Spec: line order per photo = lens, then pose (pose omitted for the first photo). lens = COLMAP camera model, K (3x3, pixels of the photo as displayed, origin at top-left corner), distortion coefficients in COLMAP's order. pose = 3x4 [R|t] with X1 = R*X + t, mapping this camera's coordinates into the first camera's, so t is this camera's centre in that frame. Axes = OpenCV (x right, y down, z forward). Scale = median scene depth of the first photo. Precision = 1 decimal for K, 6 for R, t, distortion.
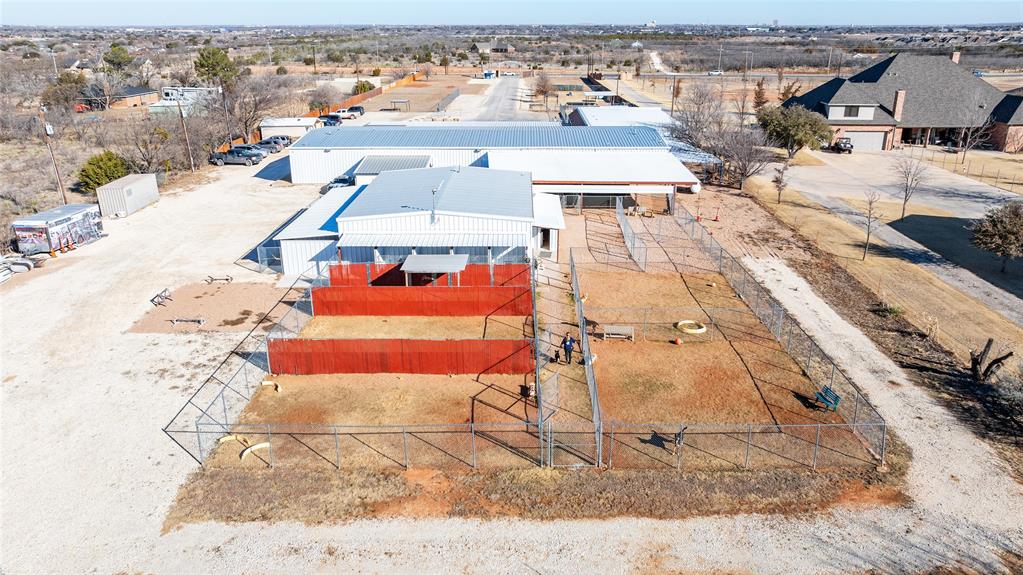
lens RADIAL K [[724.5, 0, 537.8], [0, 724.5, 287.0], [0, 0, 1]] dist [-0.033091, 0.040696]
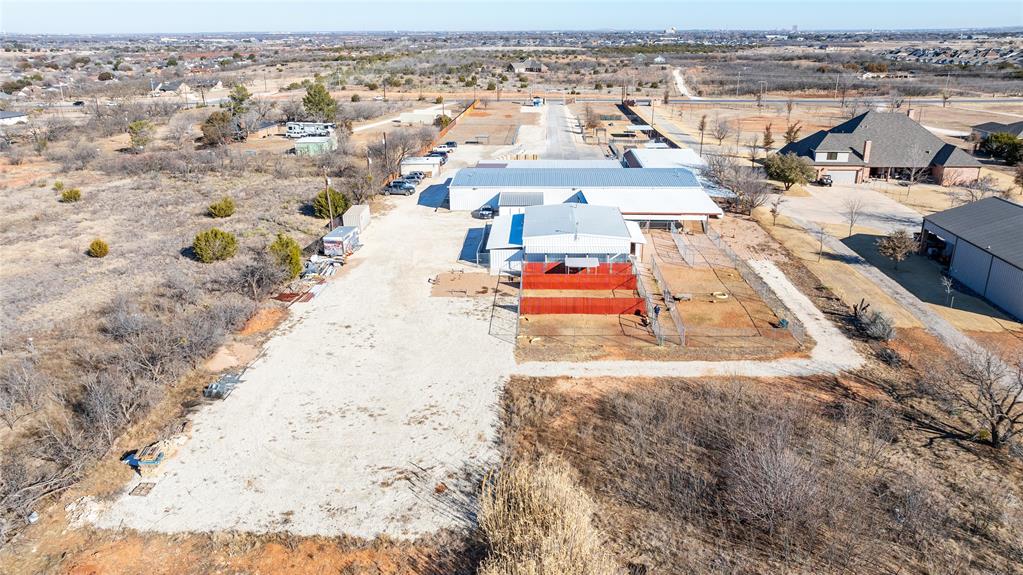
lens RADIAL K [[724.5, 0, 537.8], [0, 724.5, 287.0], [0, 0, 1]] dist [-0.033091, 0.040696]
pose [[0.999705, 0.004578, -0.023841, -0.159918], [-0.004711, 0.999974, -0.005517, 0.031745], [0.023815, 0.005627, 0.999701, -0.660664]]
